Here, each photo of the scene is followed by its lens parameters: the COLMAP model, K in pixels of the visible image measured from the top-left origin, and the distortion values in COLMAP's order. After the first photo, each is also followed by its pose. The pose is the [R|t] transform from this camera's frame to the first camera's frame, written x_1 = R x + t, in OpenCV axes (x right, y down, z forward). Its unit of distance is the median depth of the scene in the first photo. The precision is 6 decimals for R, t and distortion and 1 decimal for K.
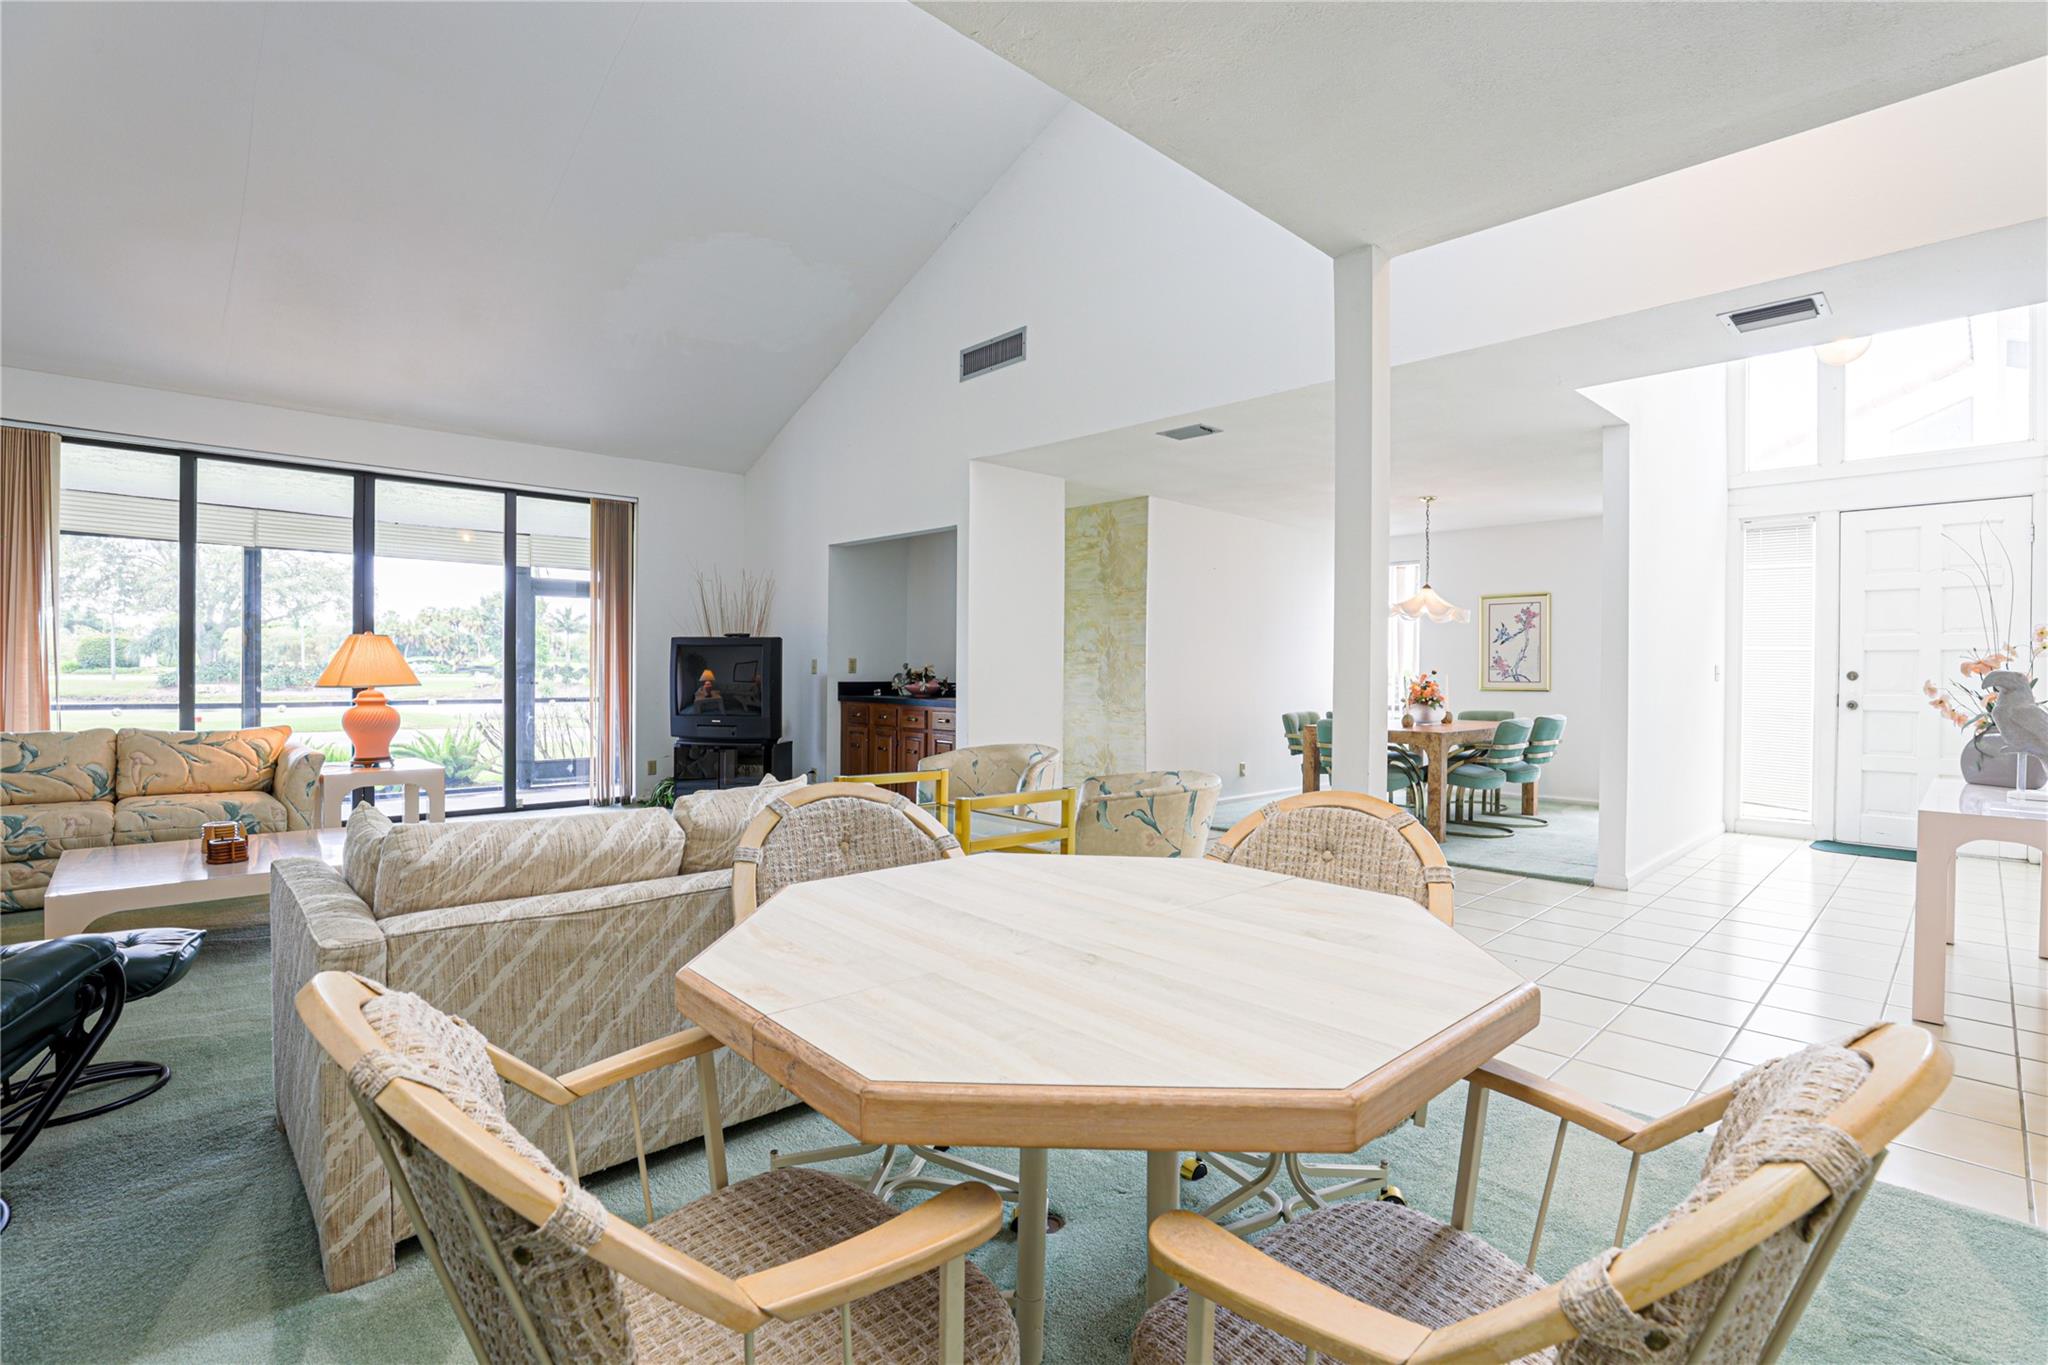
lens RADIAL K [[947.7, 0, 1024.0], [0, 947.7, 682.5], [0, 0, 1]] dist [-0.043046, 0.016558]
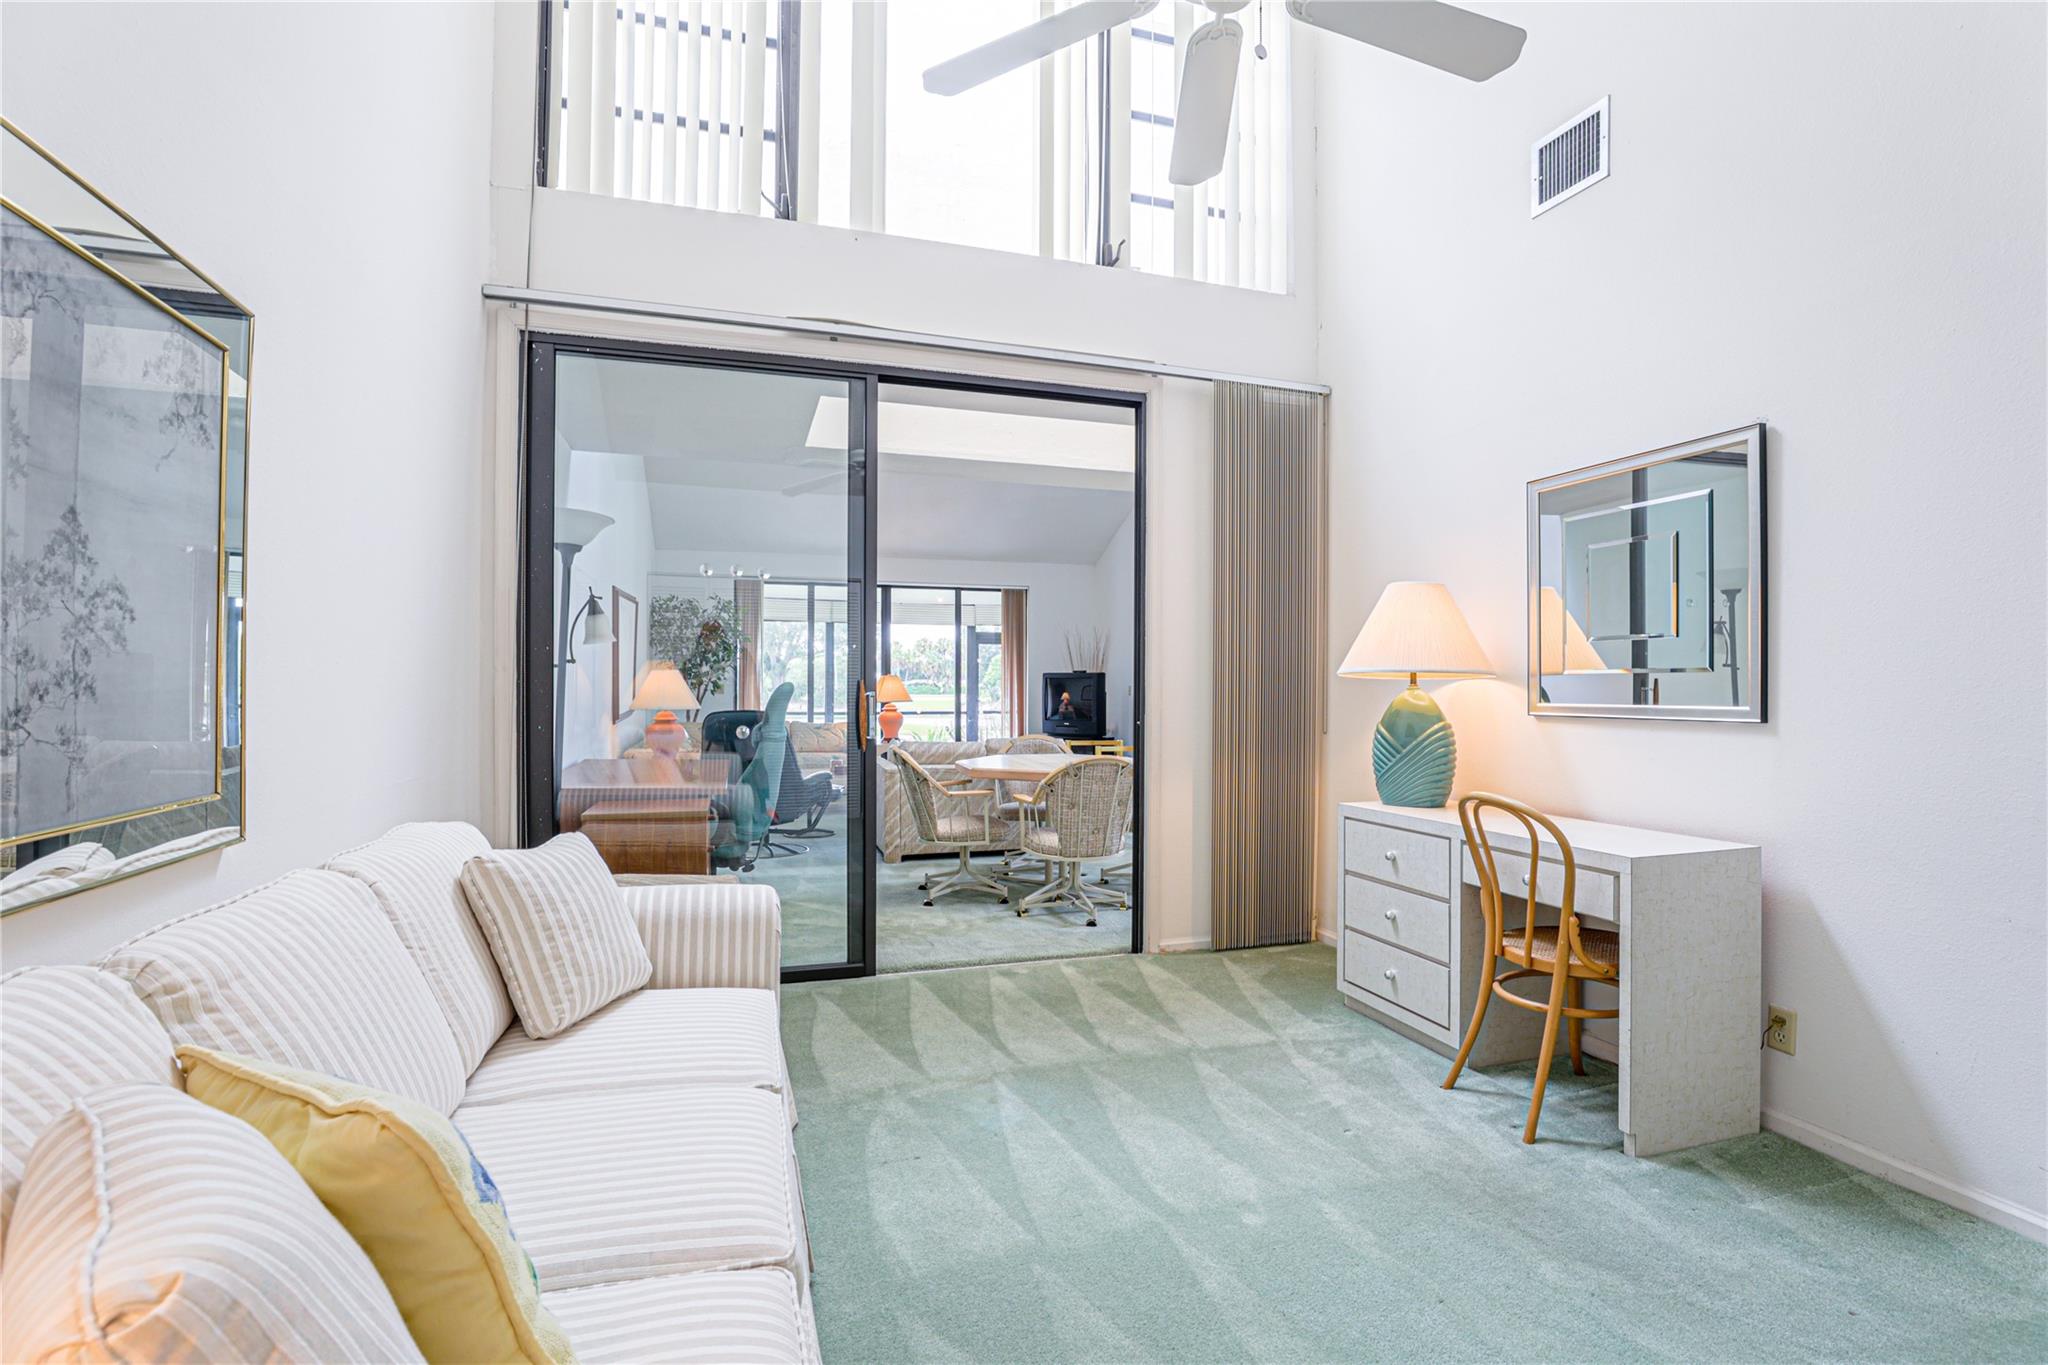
lens RADIAL K [[947.7, 0, 1024.0], [0, 947.7, 682.5], [0, 0, 1]] dist [-0.043046, 0.016558]
pose [[0.895095, -0.004214, -0.445855, 0.328487], [-0.002352, 0.999897, -0.014173, -0.007634], [0.445869, 0.013734, 0.894993, -0.492402]]
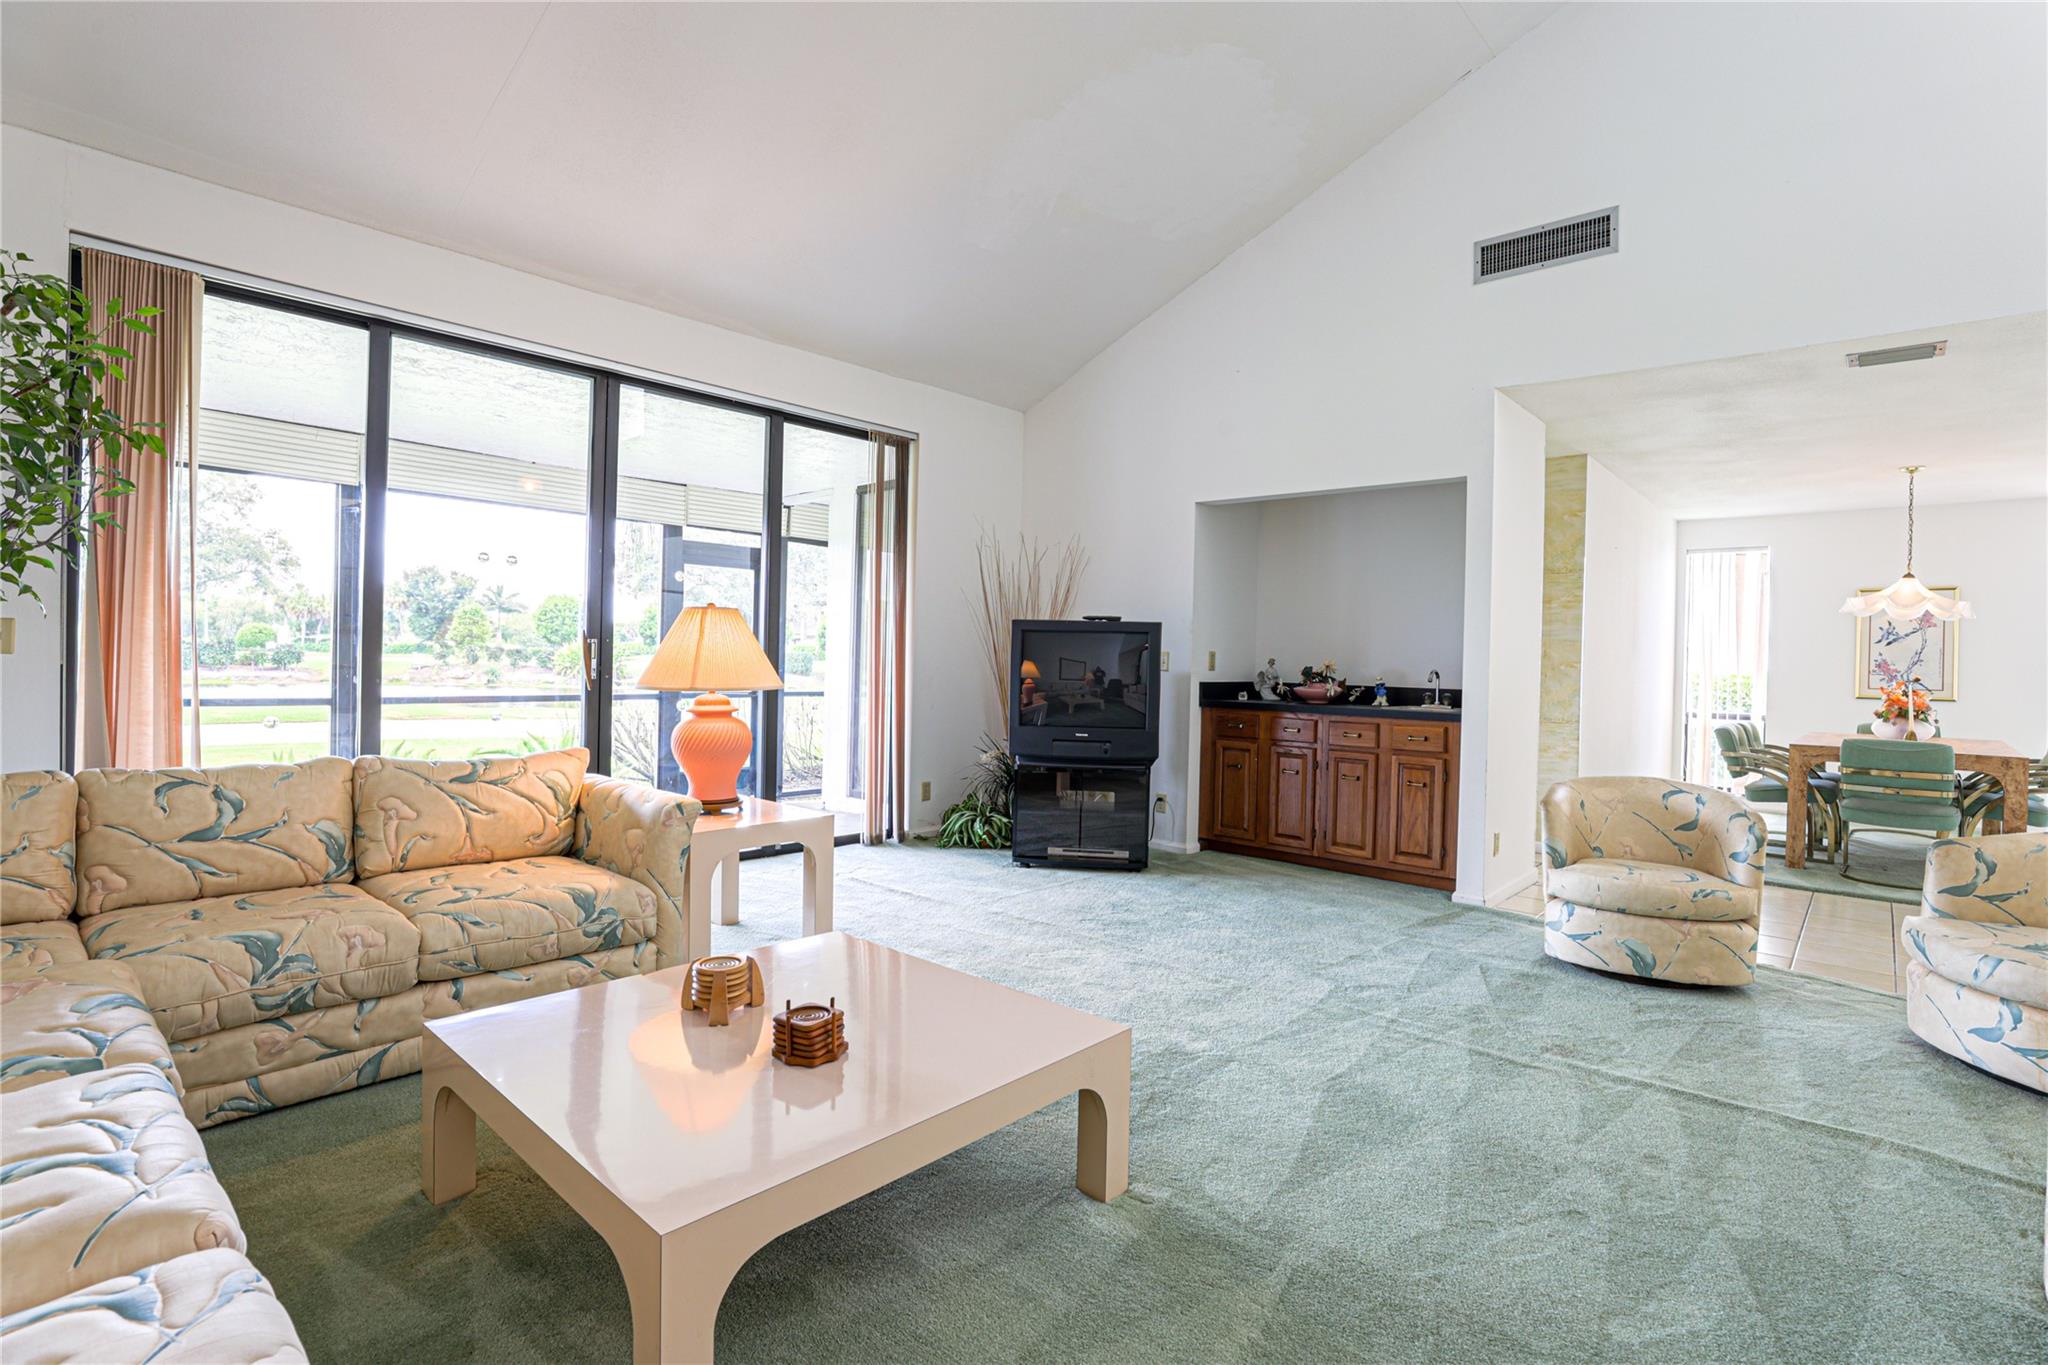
lens RADIAL K [[965.0, 0, 1054.9], [0, 965.0, 669.9], [0, 0, 1]] dist [-0.044811, 0.016255]
pose [[0.996718, 0.013334, 0.079844, -0.384298], [-0.013218, 0.999911, -0.001976, -0.007424], [-0.079863, 0.000914, 0.996805, 0.236831]]
